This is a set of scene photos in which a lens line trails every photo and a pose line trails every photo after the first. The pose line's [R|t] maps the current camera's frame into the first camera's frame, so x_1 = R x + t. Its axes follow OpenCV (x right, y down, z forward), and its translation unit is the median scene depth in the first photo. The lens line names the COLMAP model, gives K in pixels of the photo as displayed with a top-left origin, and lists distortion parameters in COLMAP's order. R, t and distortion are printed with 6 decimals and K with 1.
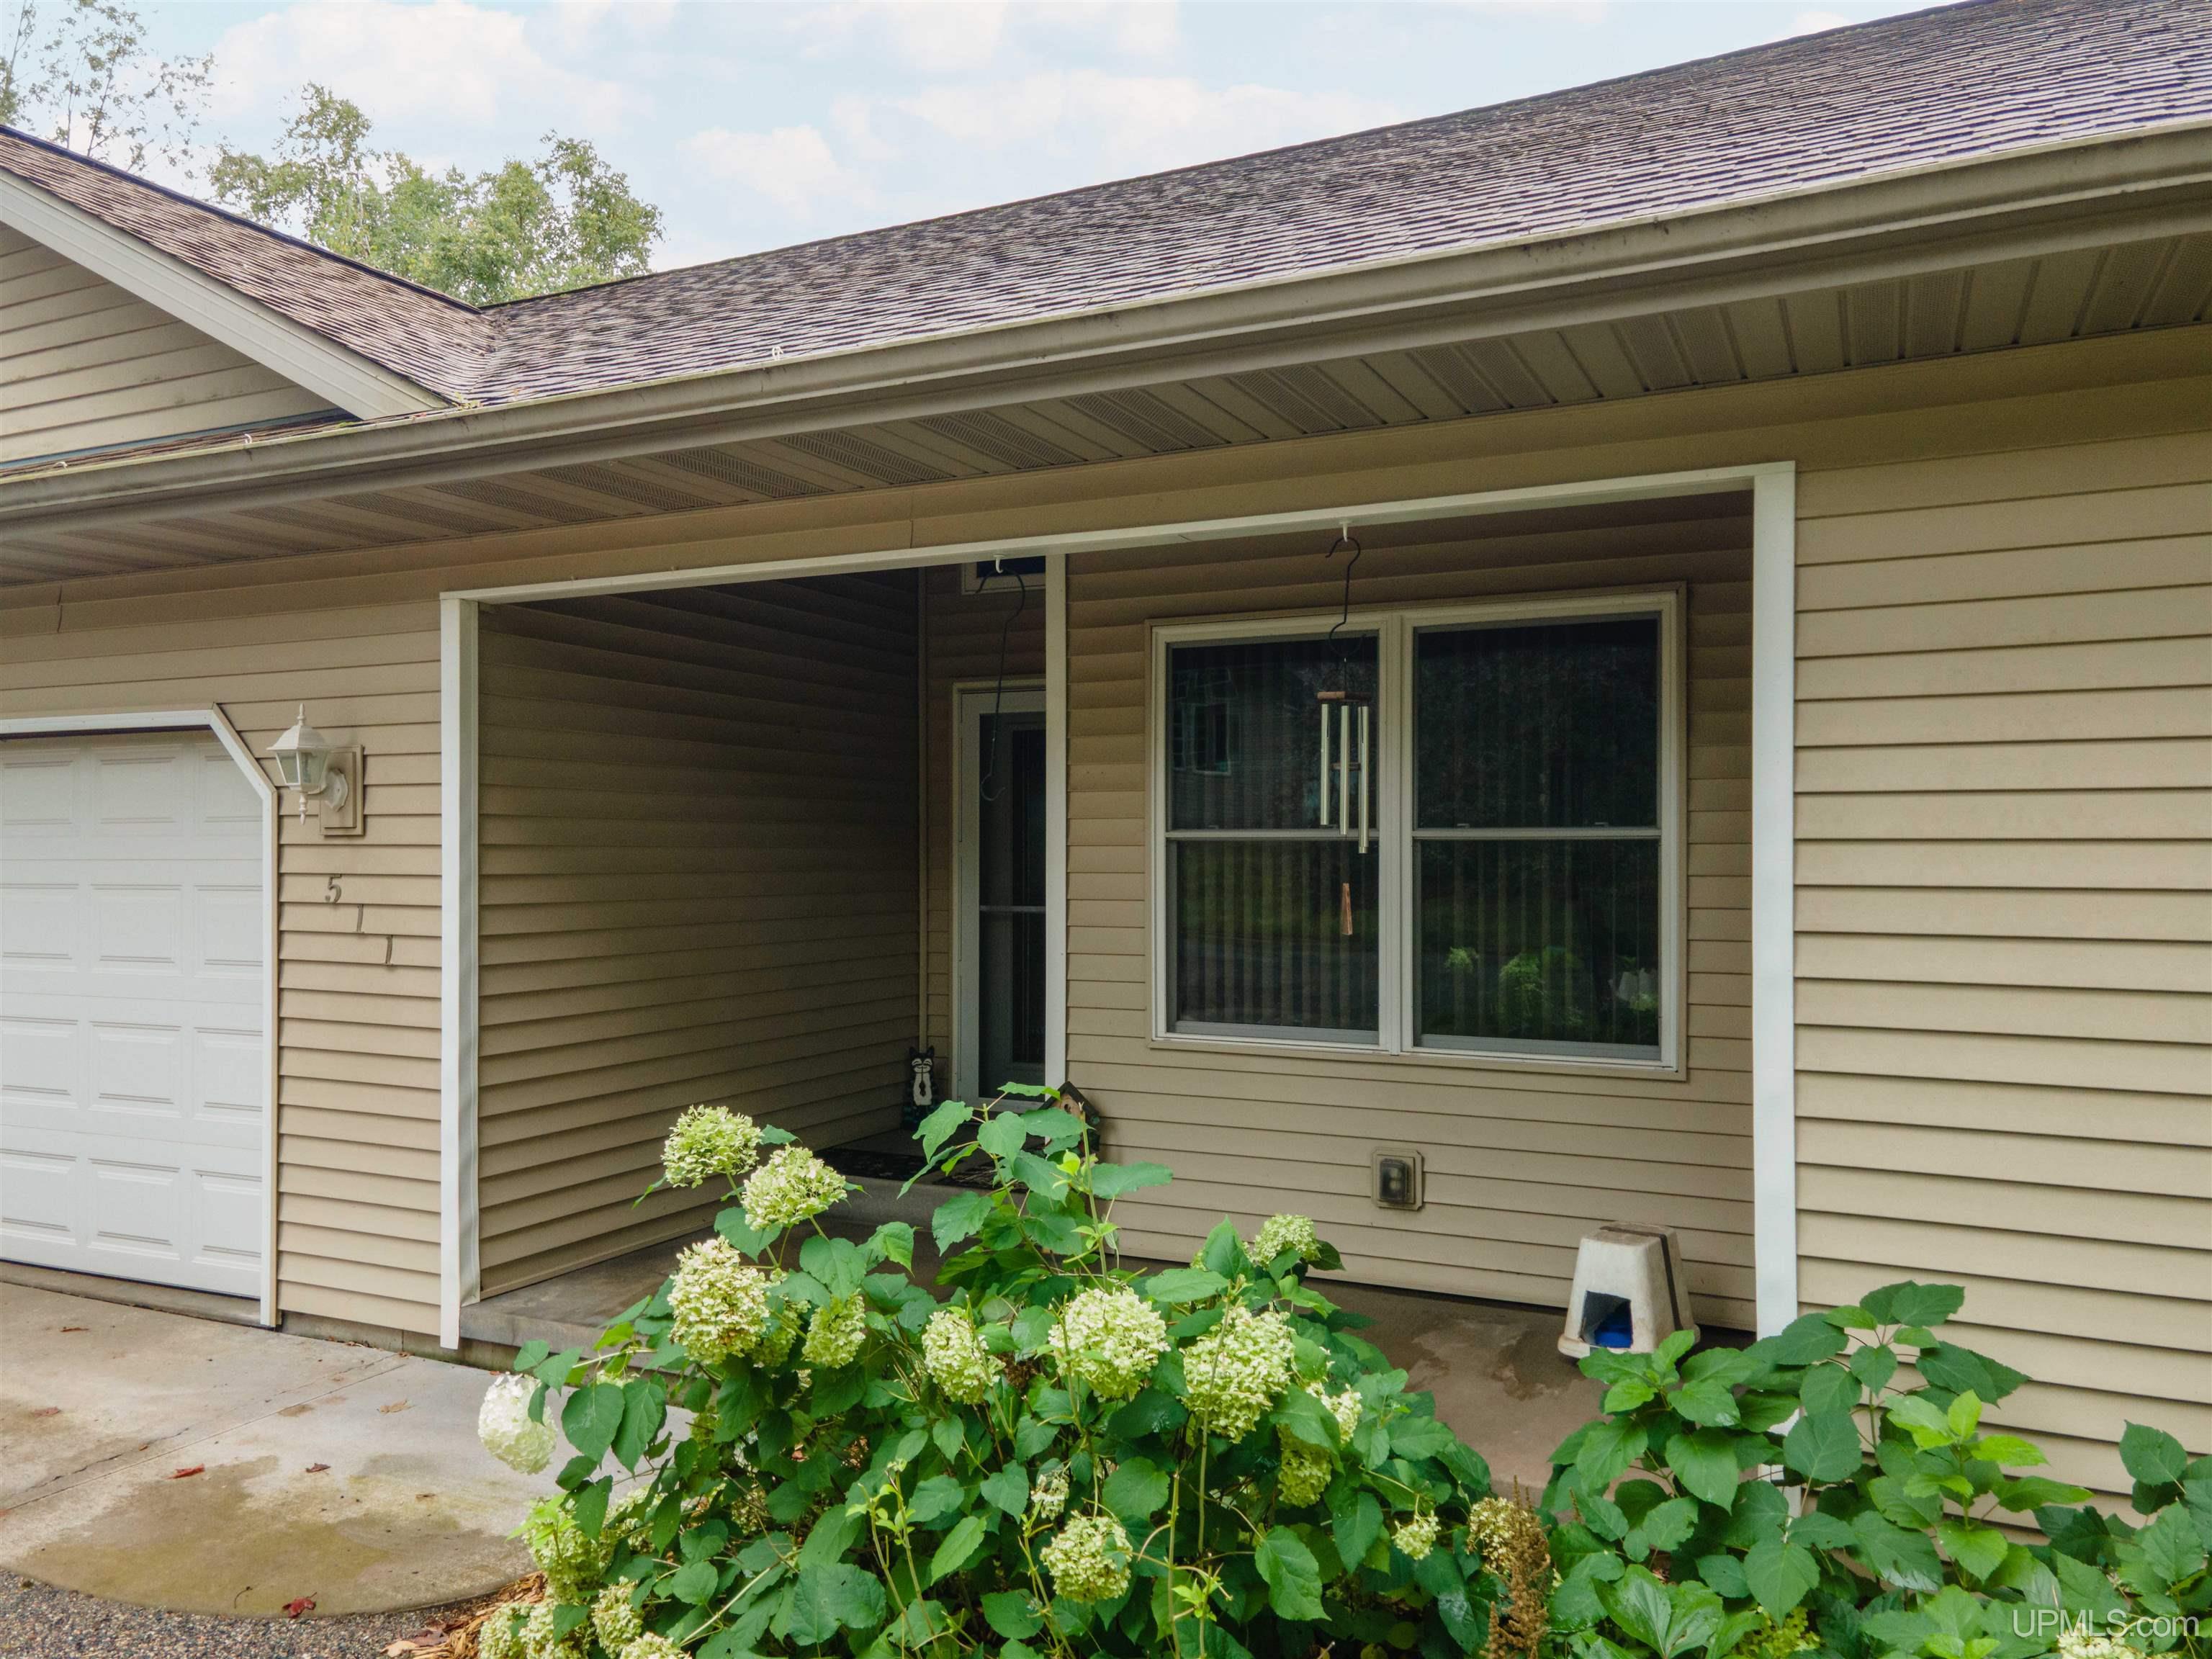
lens RADIAL K [[1607.6, 0, 1104.6], [0, 1607.6, 833.6], [0, 0, 1]] dist [0.042180, 0.022452]
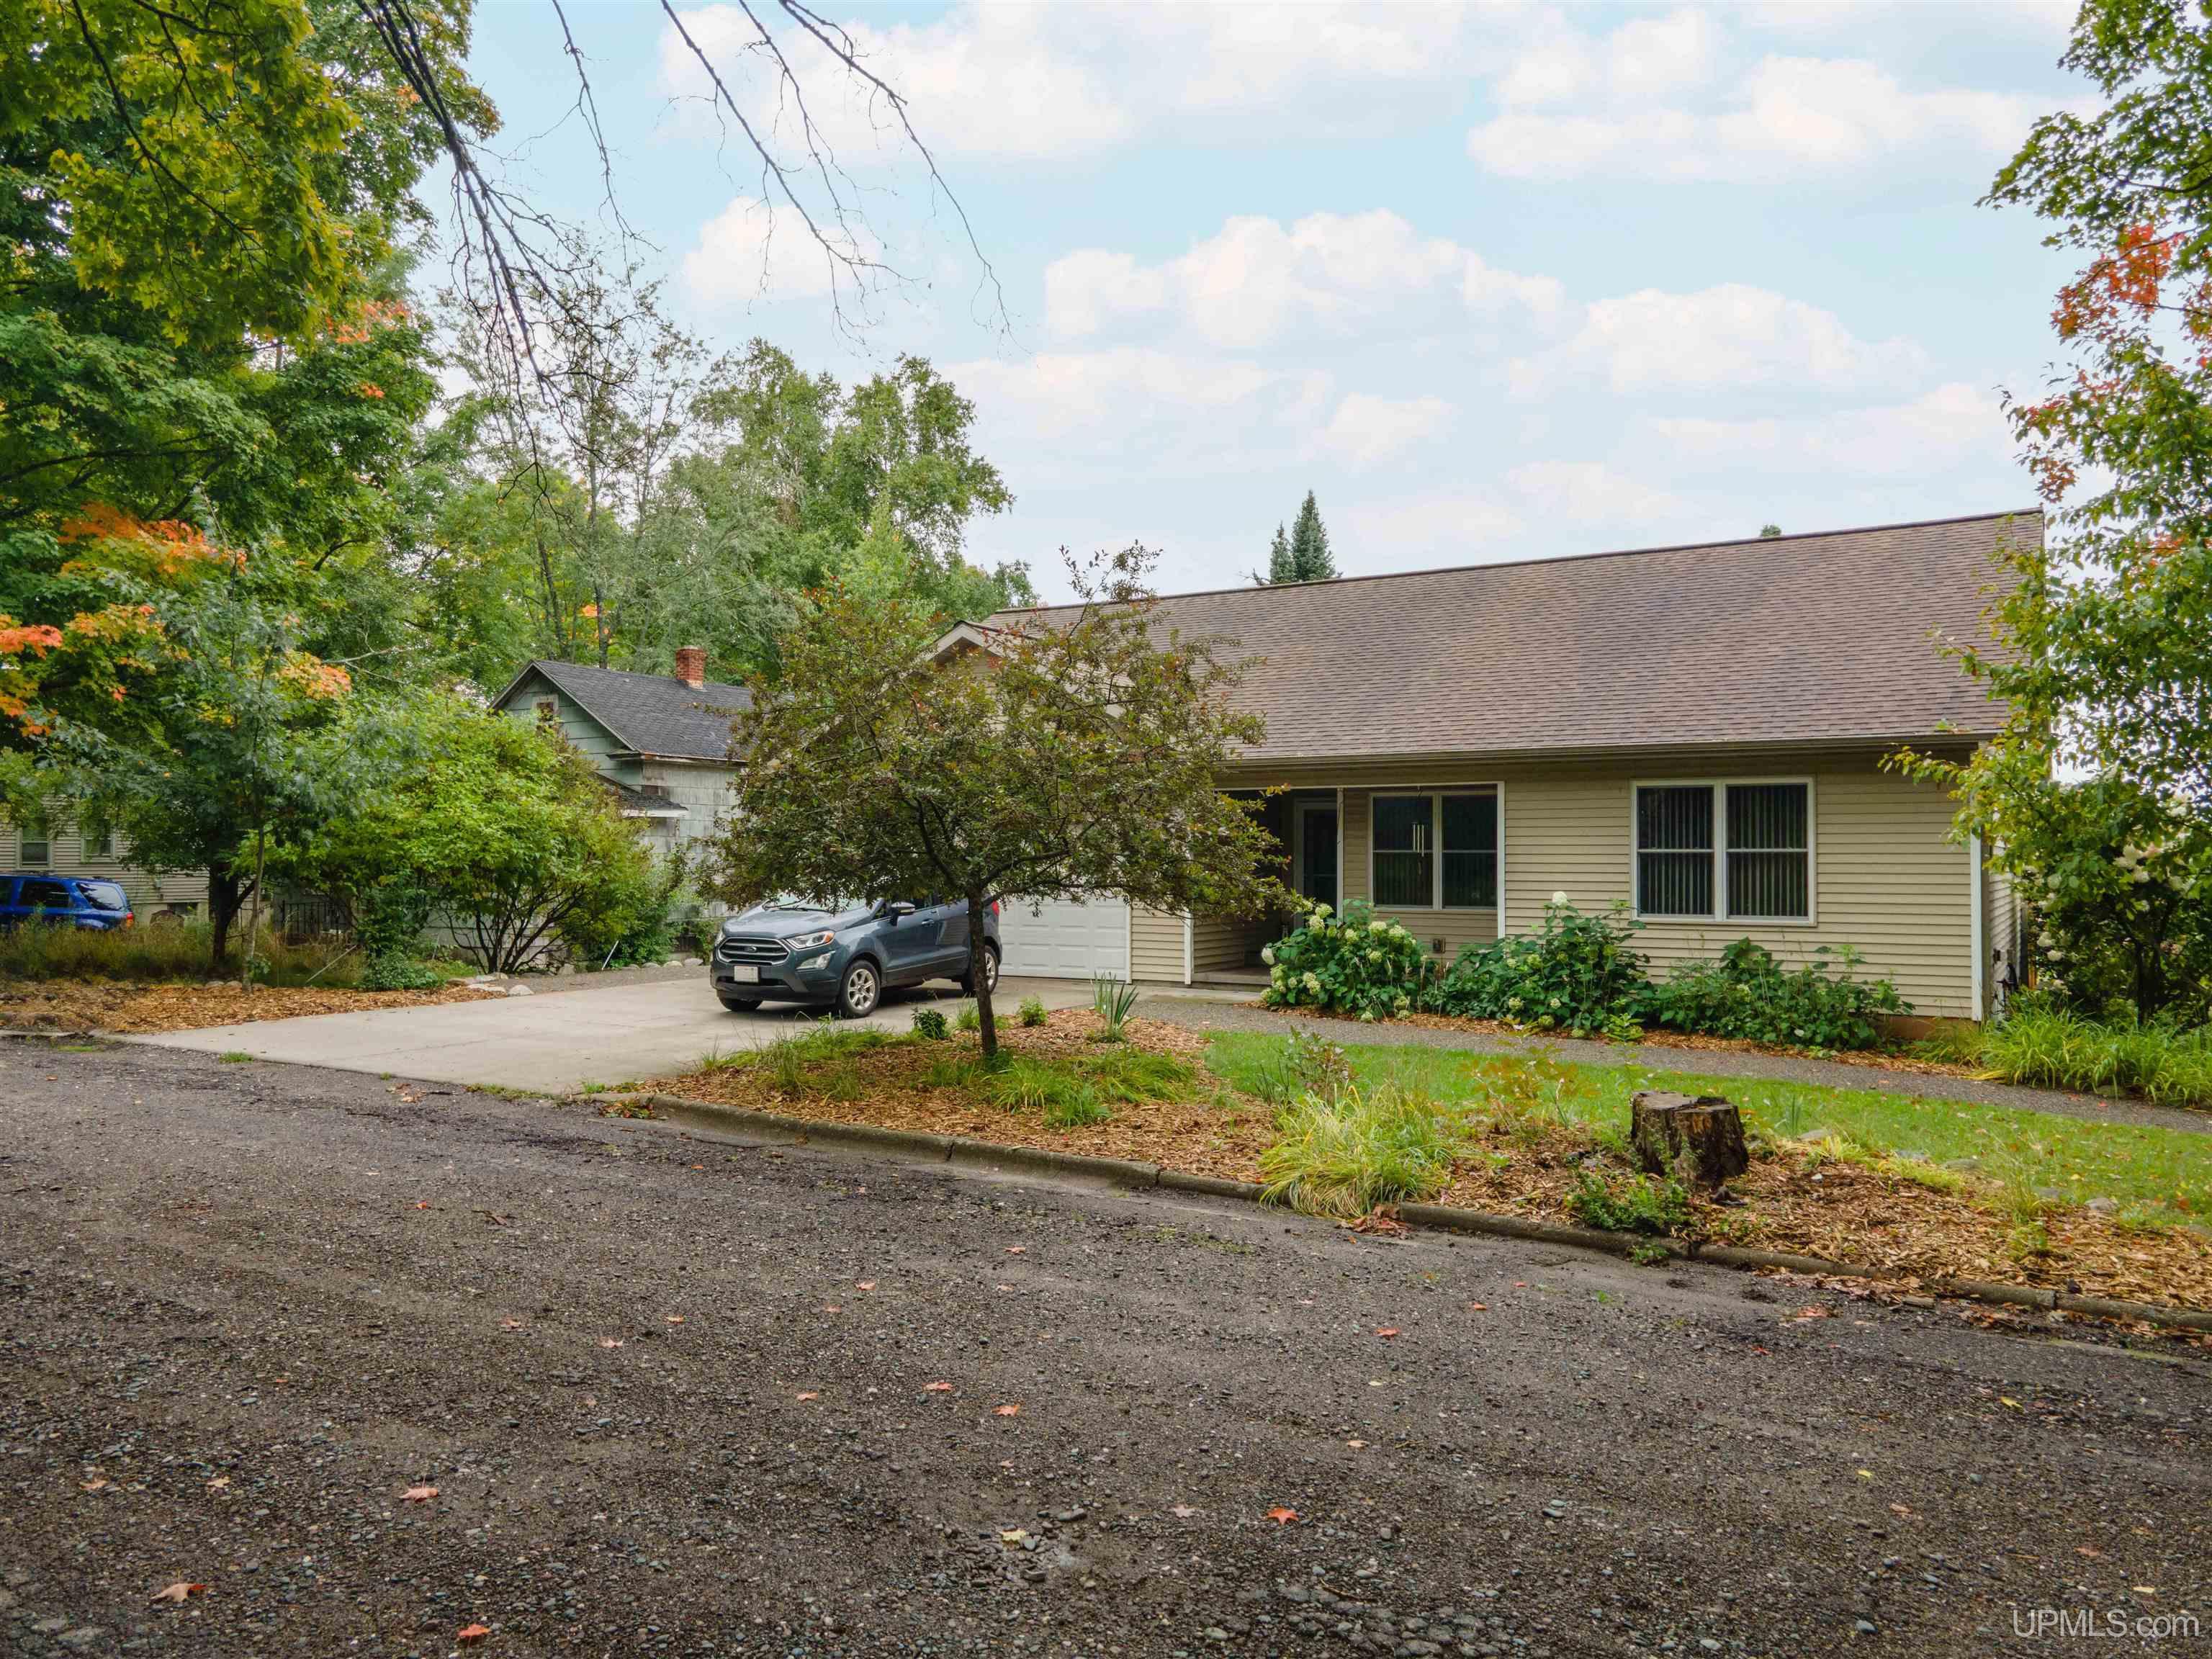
lens RADIAL K [[1607.6, 0, 1102.7], [0, 1607.6, 839.5], [0, 0, 1]] dist [0.042180, 0.022452]
pose [[0.996229, -0.002195, -0.086740, -0.245841], [0.002602, 0.999986, 0.004587, -0.042871], [0.086729, -0.004796, 0.996220, -2.569245]]
